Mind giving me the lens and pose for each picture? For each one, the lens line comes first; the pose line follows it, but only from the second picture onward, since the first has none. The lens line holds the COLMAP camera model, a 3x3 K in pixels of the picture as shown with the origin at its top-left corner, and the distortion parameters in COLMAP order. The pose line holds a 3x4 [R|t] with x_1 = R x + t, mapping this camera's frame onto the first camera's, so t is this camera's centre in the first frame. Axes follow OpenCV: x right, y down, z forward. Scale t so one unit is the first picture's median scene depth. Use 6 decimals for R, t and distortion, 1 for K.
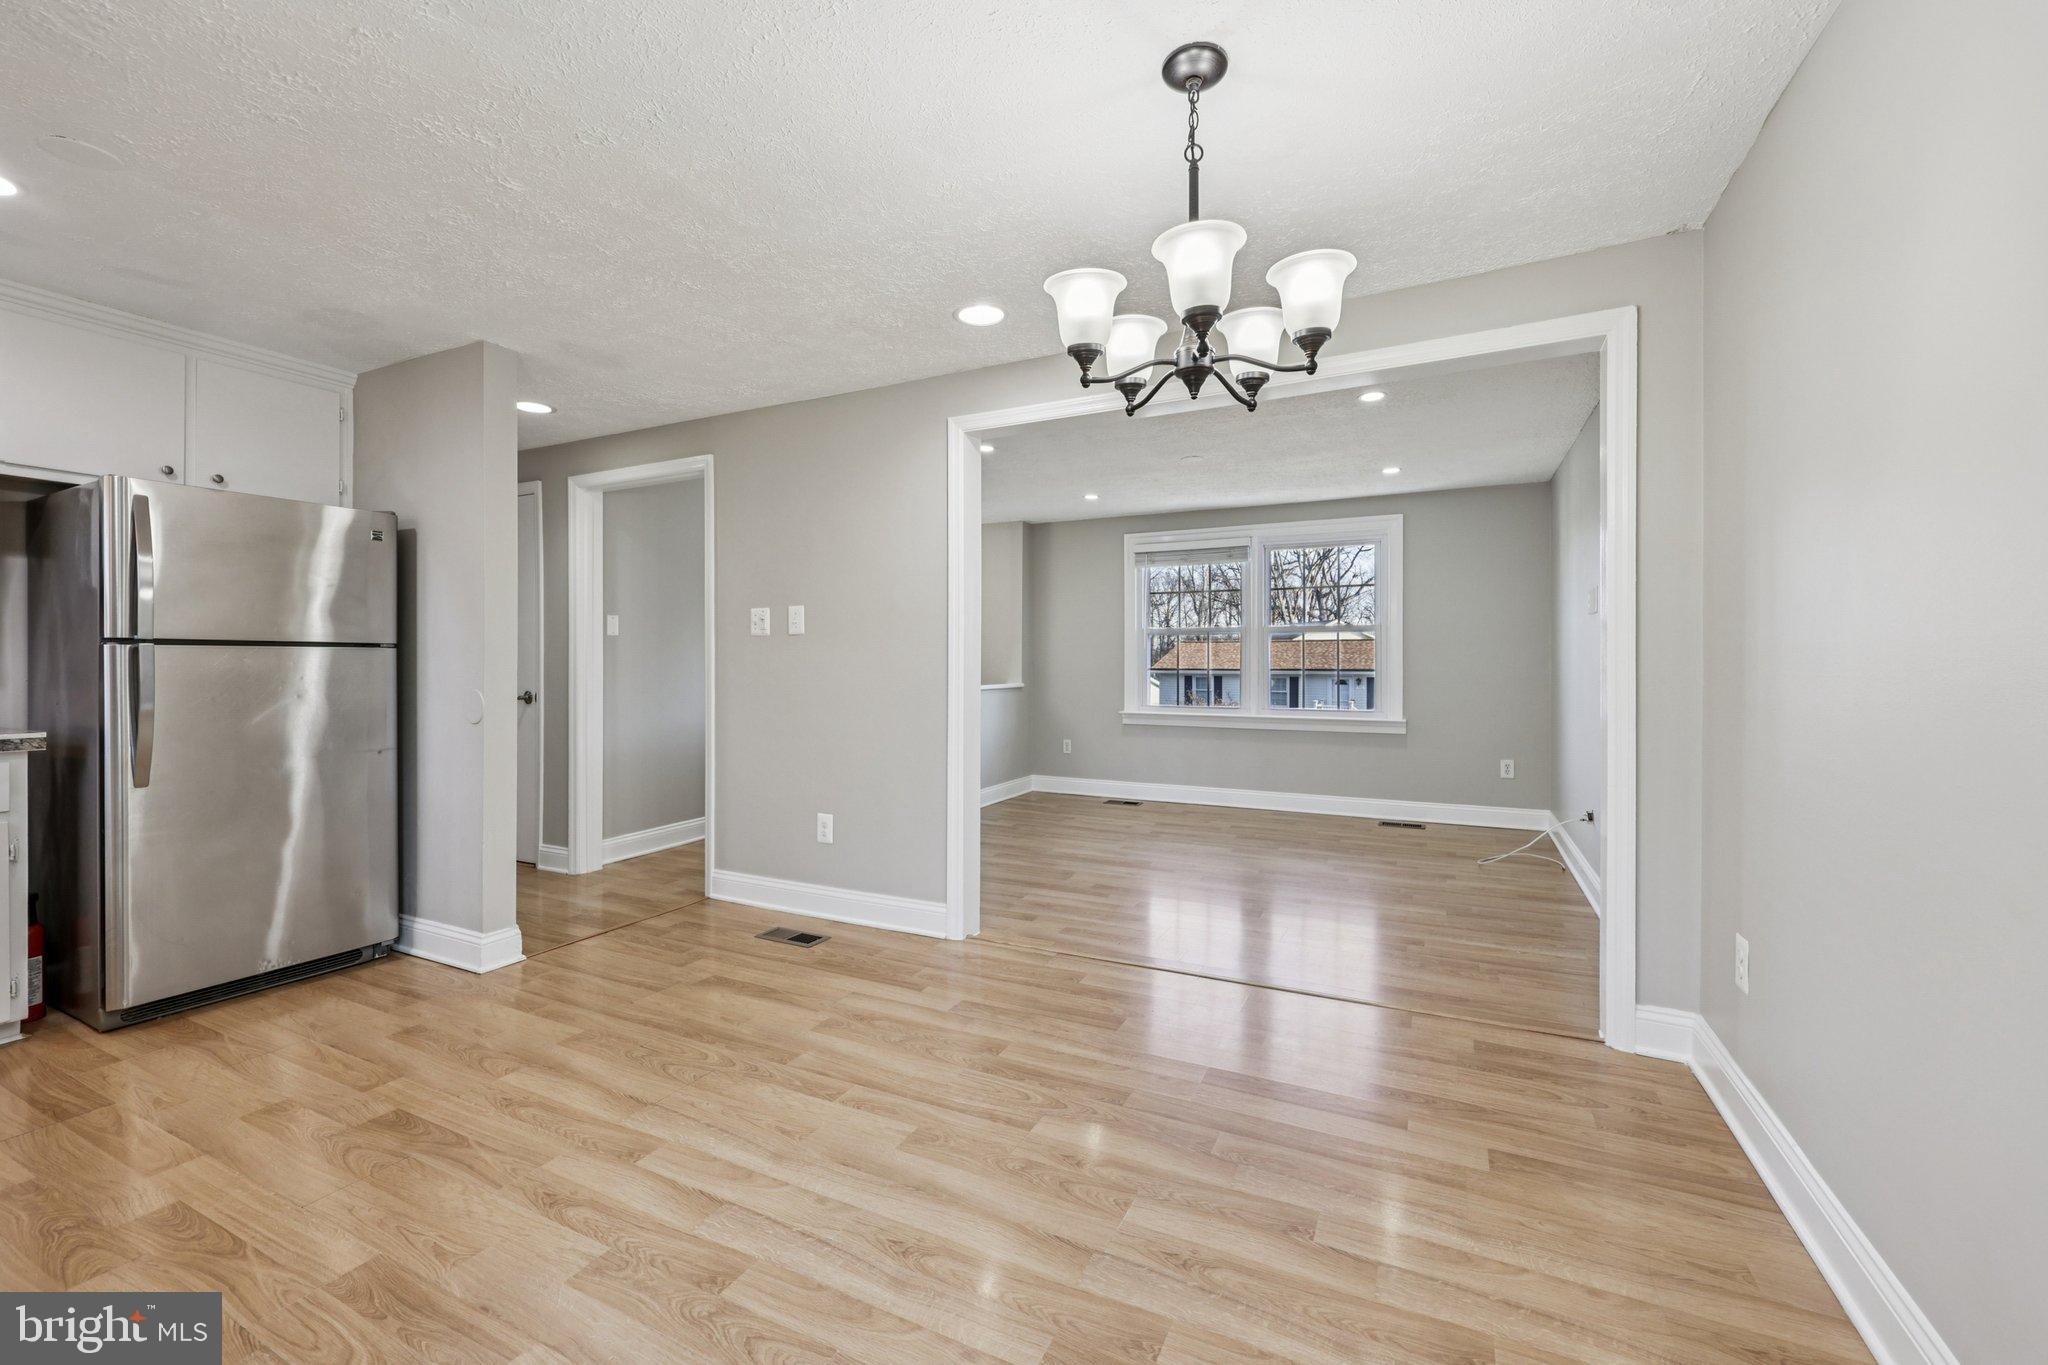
lens RADIAL K [[832.2, 0, 1023.0], [0, 832.2, 664.7], [0, 0, 1]] dist [-0.002436, 0.001007]
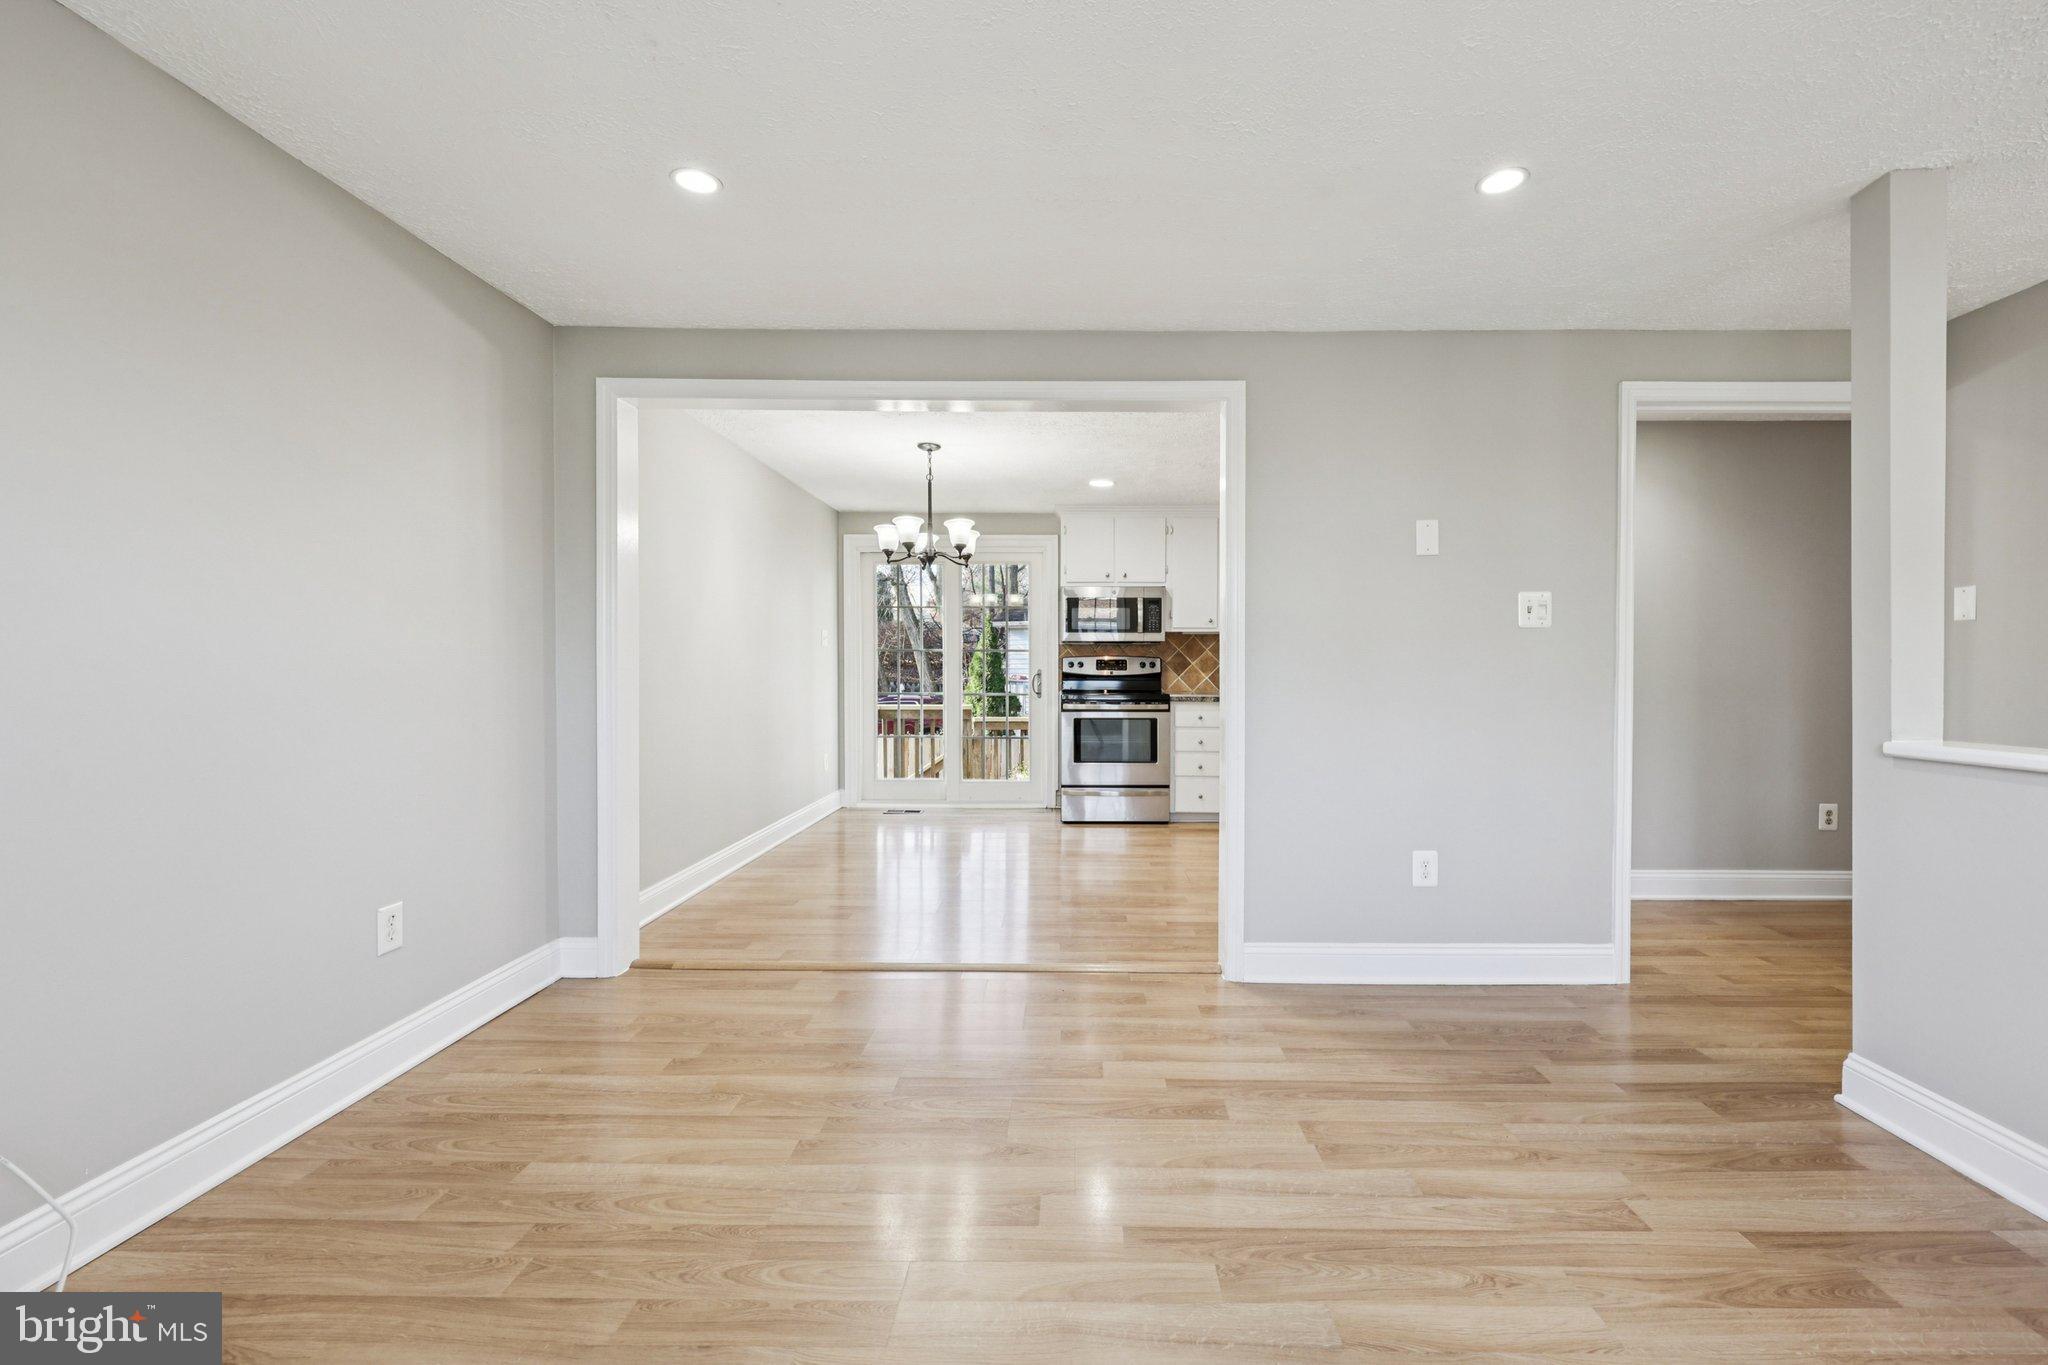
lens RADIAL K [[832.2, 0, 1077.7], [0, 832.2, 682.2], [0, 0, 1]] dist [-0.002436, 0.001007]
pose [[-0.891599, 0.003919, -0.452809, 0.671566], [-0.005089, 0.999813, 0.018675, 0.003117], [0.452798, 0.018955, -0.891412, 2.428356]]
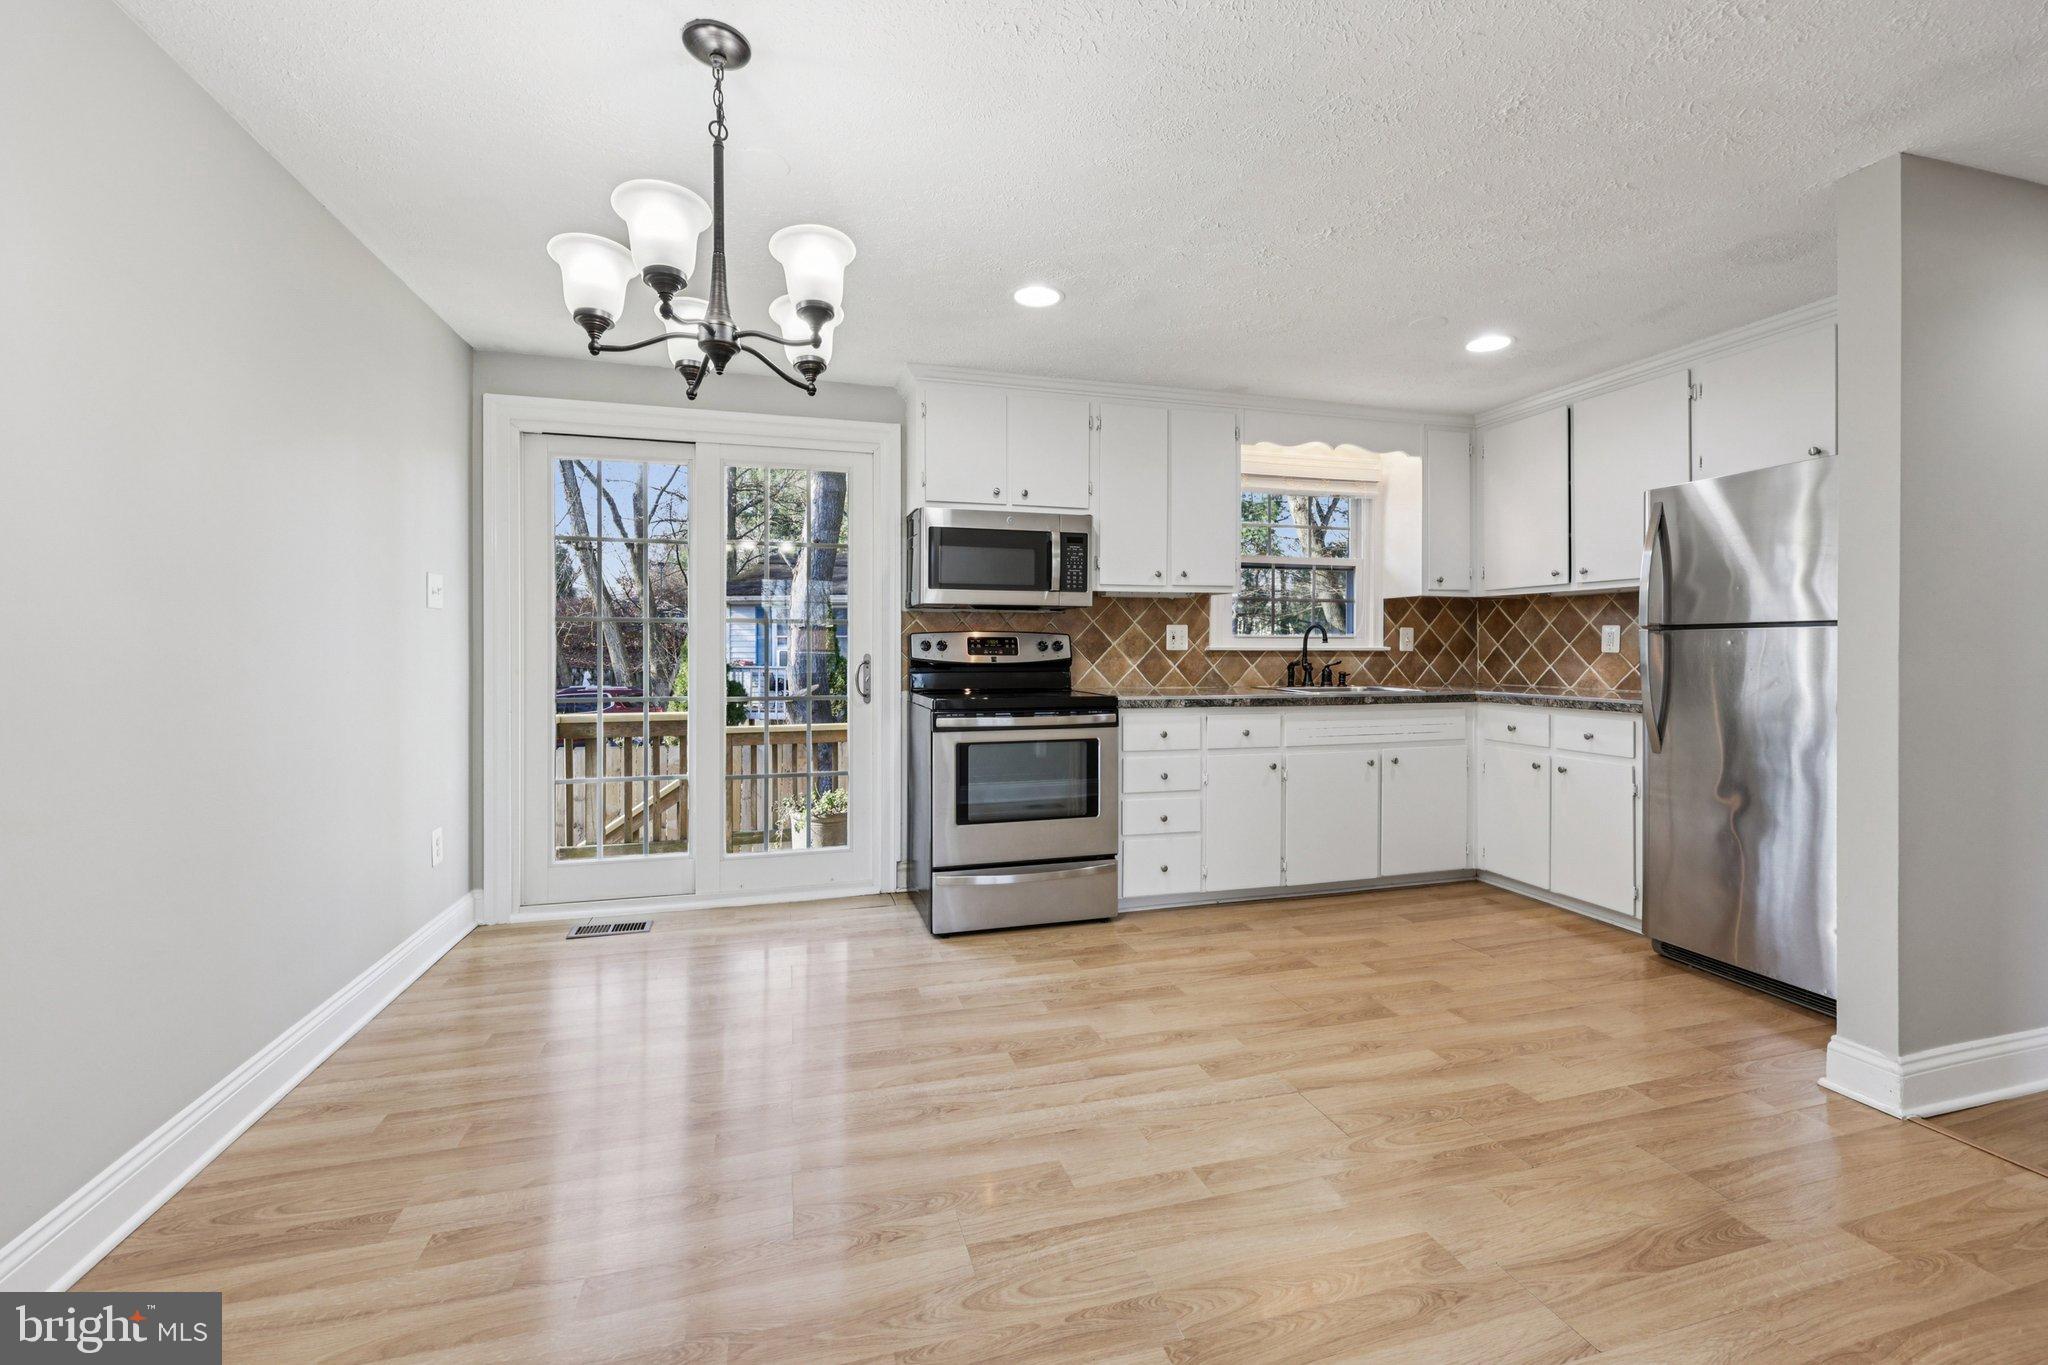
lens RADIAL K [[832.2, 0, 1025.6], [0, 832.2, 649.2], [0, 0, 1]] dist [-0.002436, 0.001007]
pose [[-0.733039, -0.002585, -0.680182, 0.406996], [-0.002931, 0.999995, -0.000642, 0.003765], [0.680180, 0.001523, -0.733043, 1.314578]]
